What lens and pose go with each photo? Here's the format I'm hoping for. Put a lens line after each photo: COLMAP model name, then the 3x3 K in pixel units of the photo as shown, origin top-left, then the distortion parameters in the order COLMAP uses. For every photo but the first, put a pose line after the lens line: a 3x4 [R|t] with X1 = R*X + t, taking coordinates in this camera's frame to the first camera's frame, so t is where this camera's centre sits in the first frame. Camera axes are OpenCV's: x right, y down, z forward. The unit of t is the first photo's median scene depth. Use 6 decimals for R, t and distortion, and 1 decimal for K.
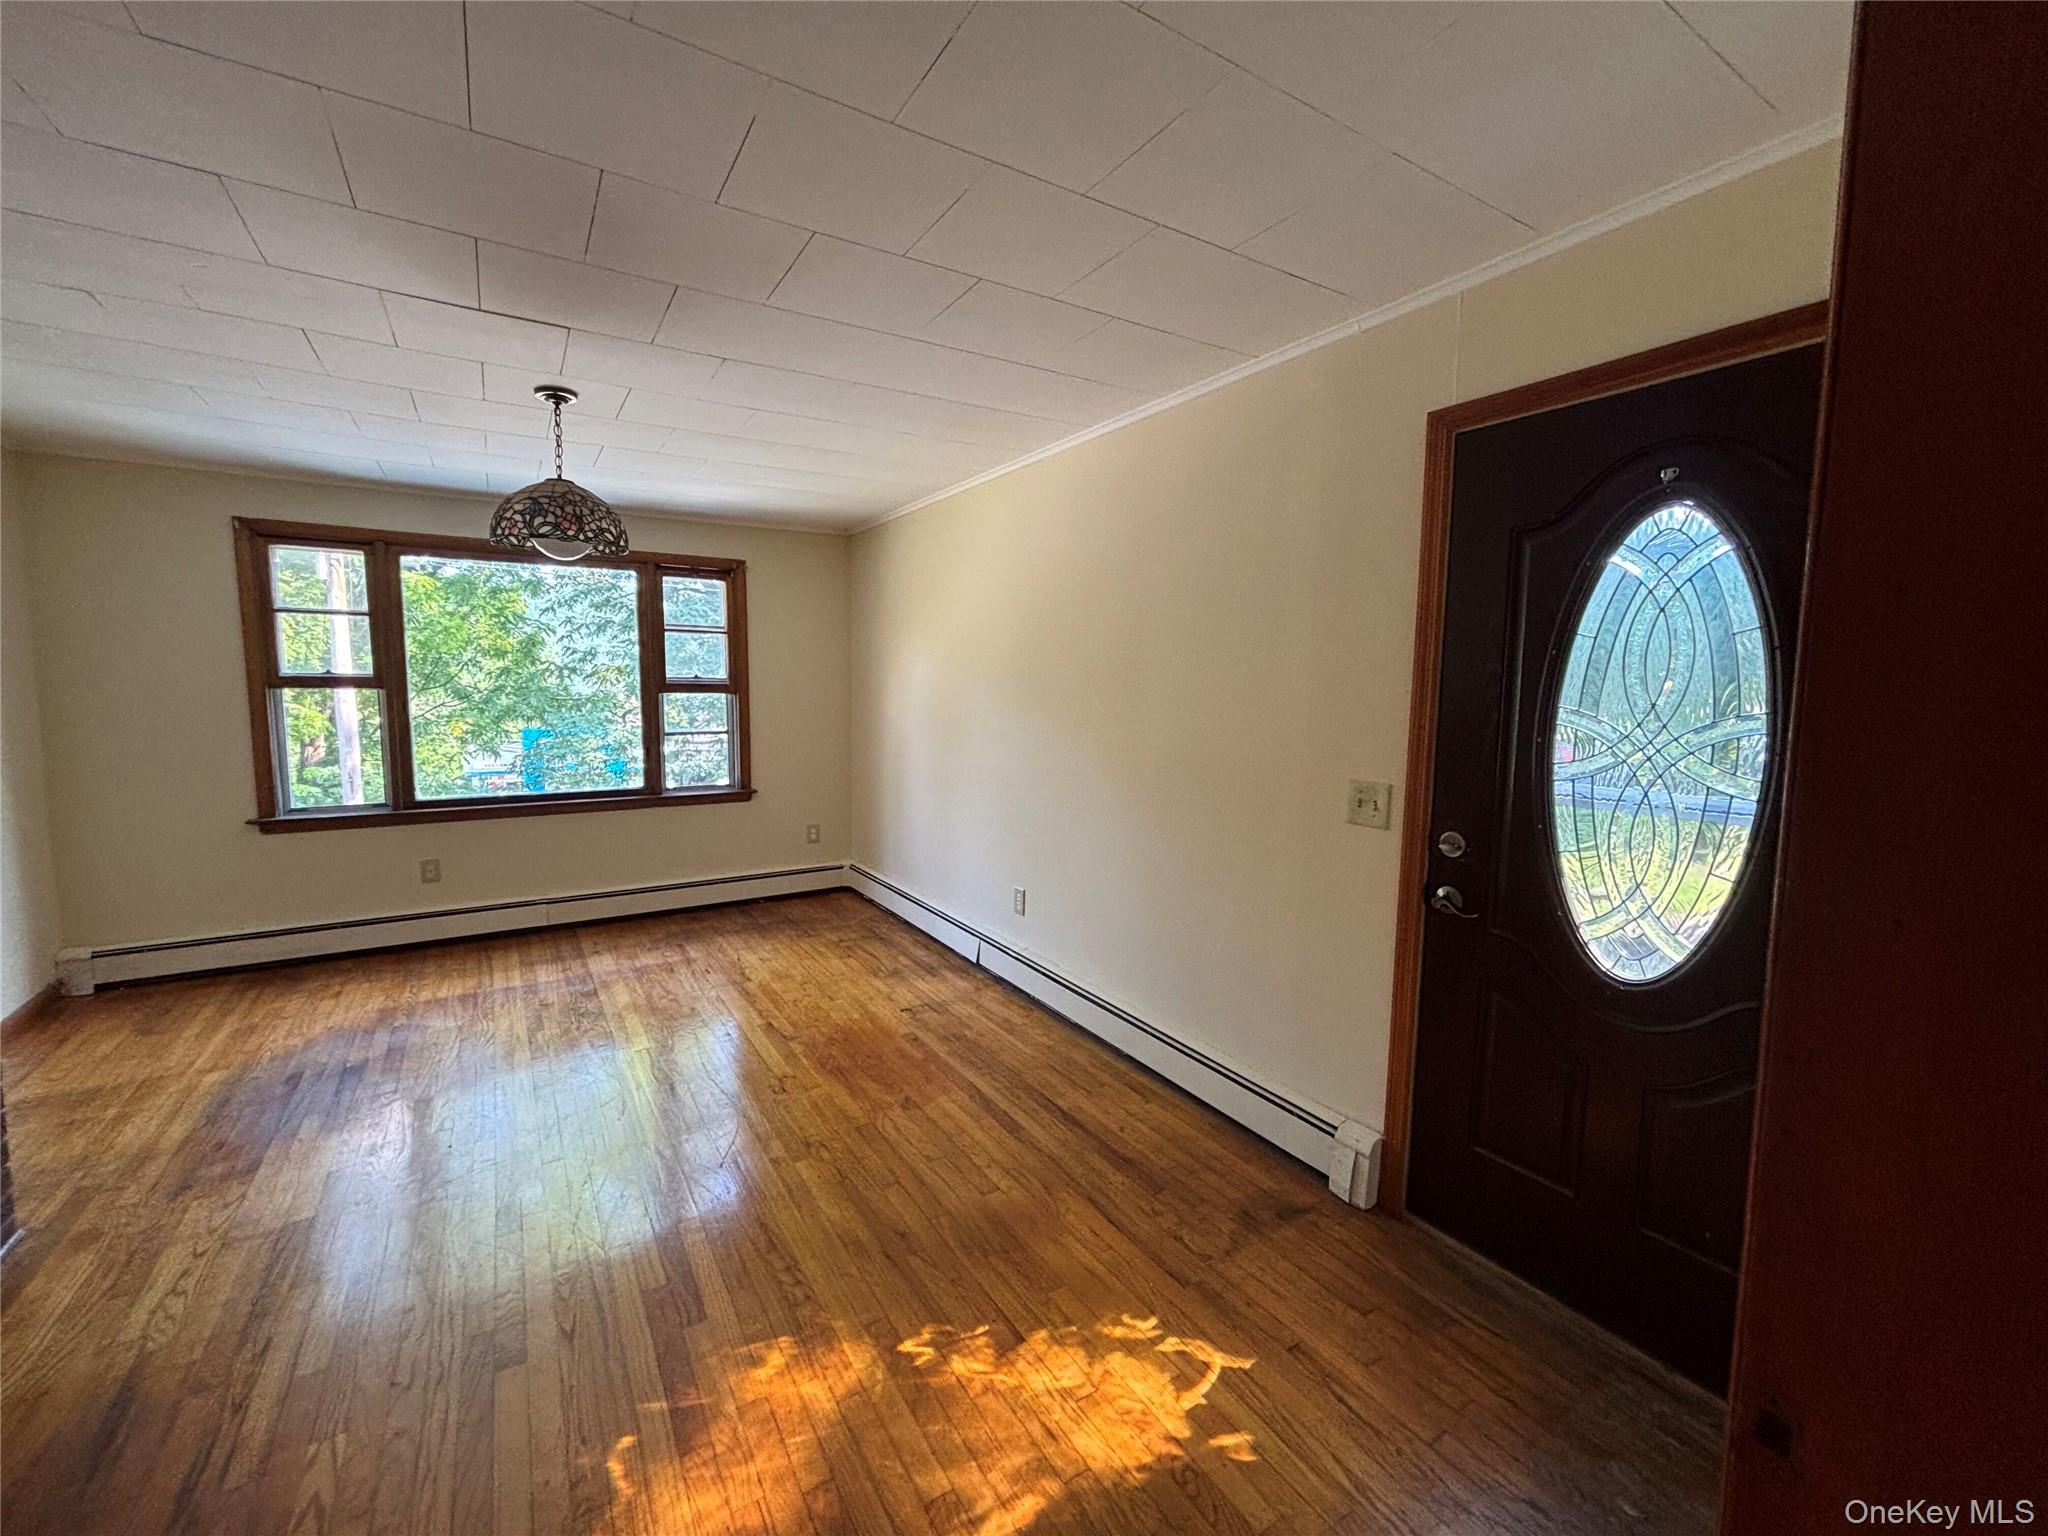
lens RADIAL K [[826.9, 0, 1020.6], [0, 826.9, 762.5], [0, 0, 1]] dist [0.001850, 0.000118]
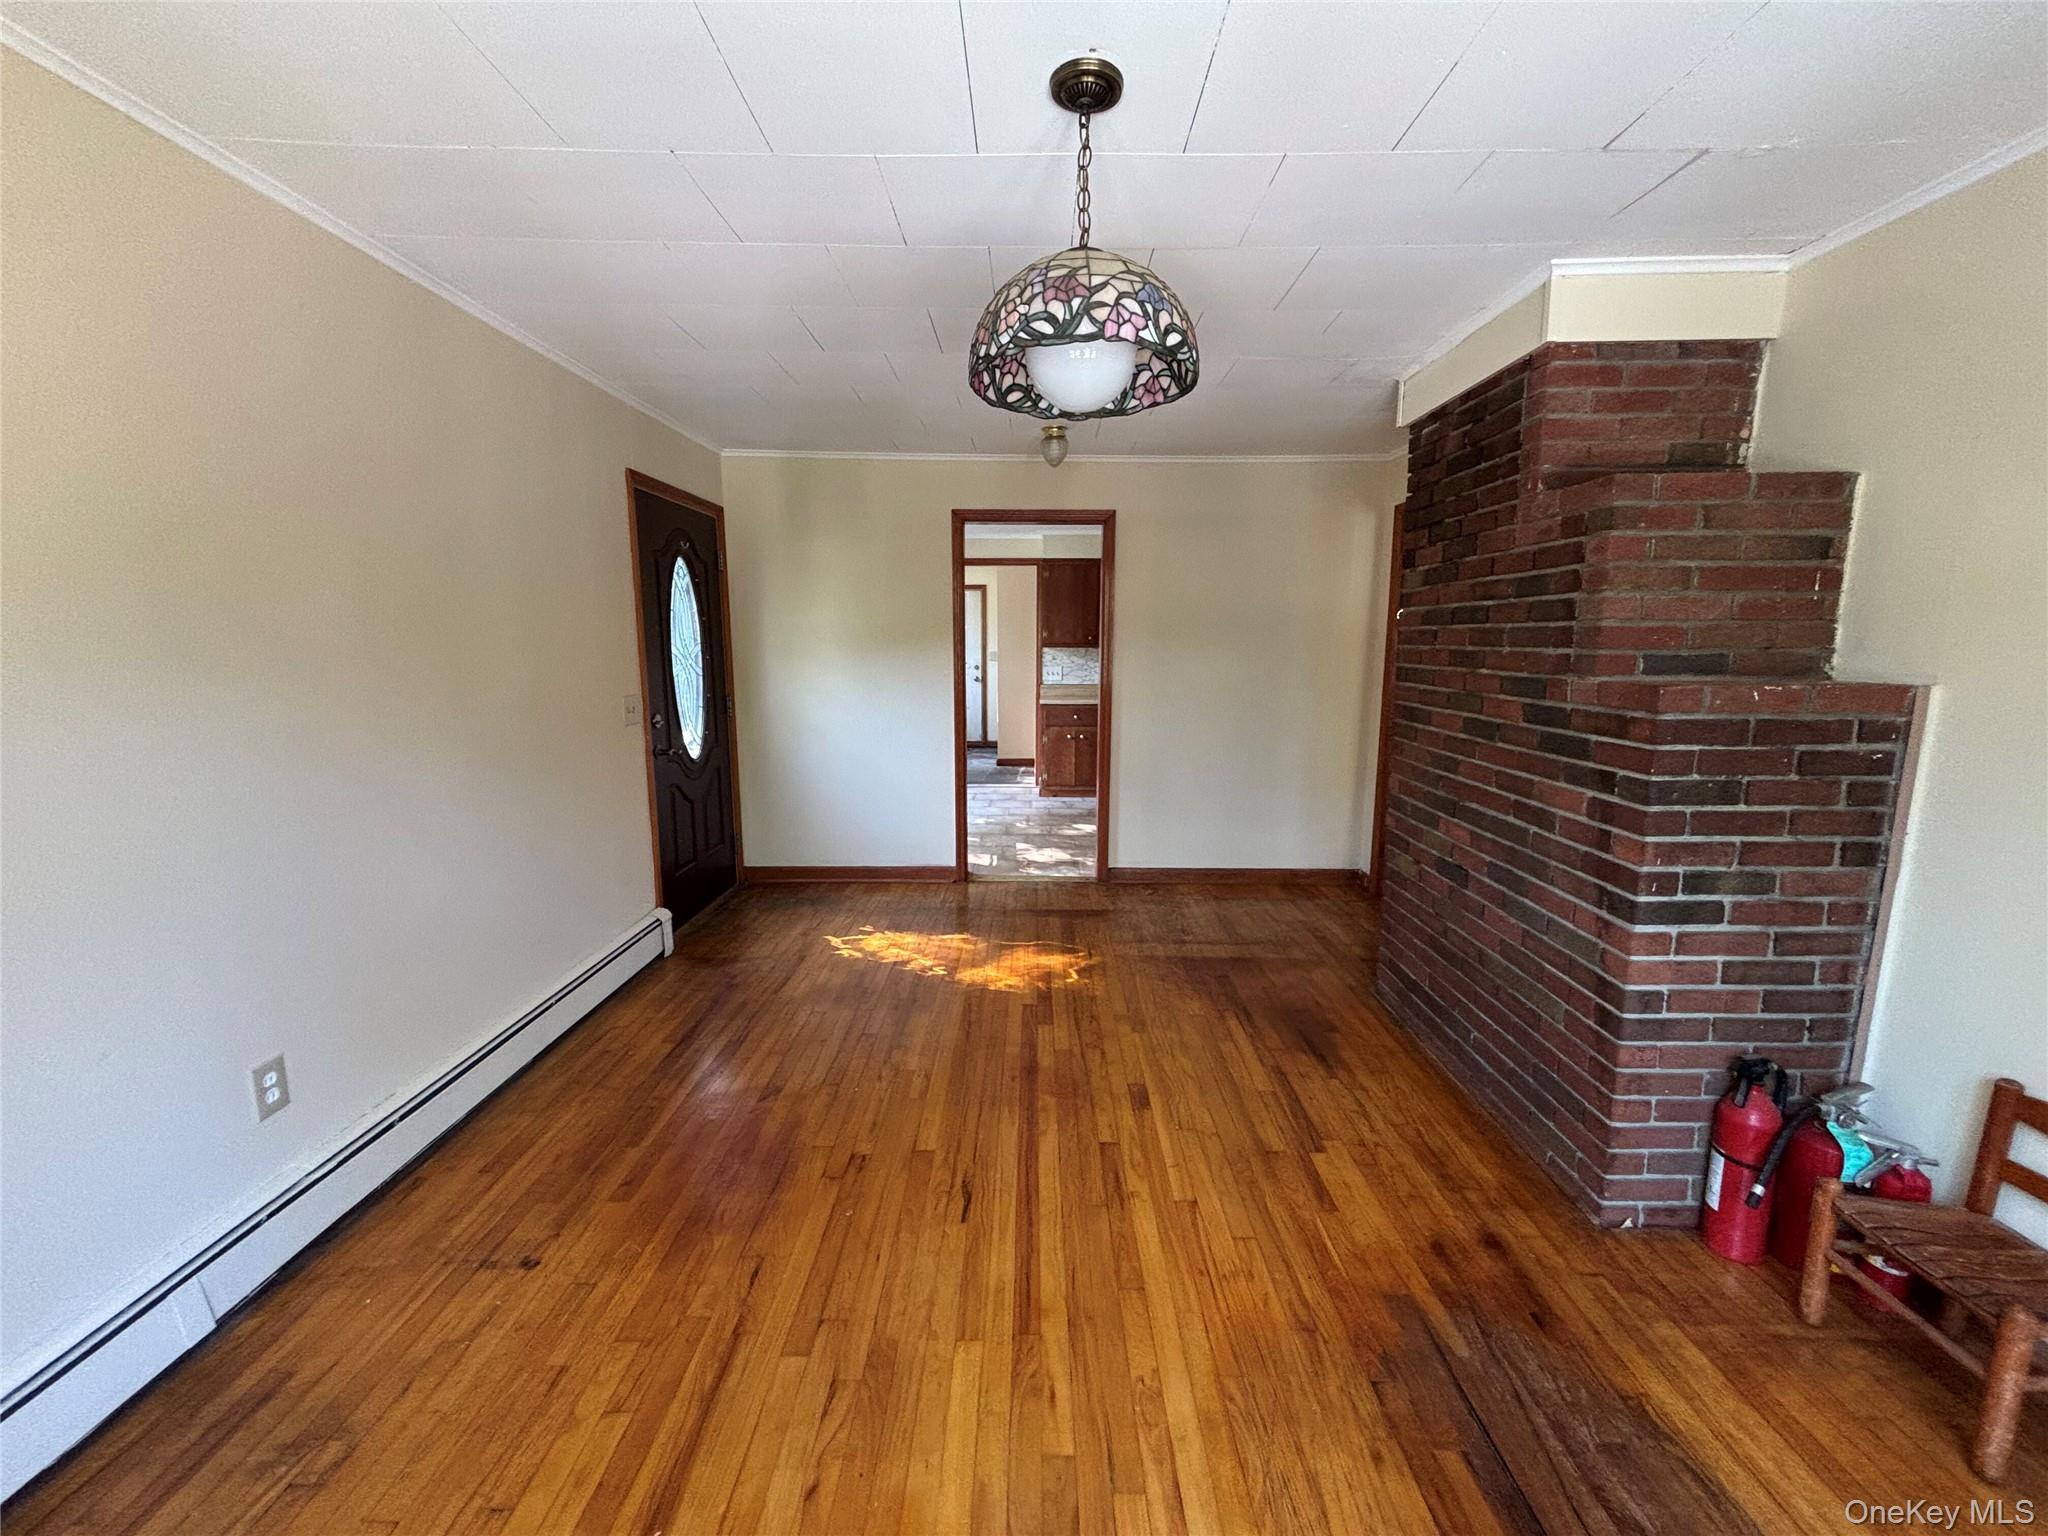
lens RADIAL K [[822.8, 0, 1028.6], [0, 822.8, 771.6], [0, 0, 1]] dist [0.002547, 0.000343]
pose [[-0.839840, -0.101198, 0.533317, -0.693475], [0.041460, 0.967641, 0.248901, -0.128013], [-0.541248, 0.231149, -0.808468, 1.252825]]
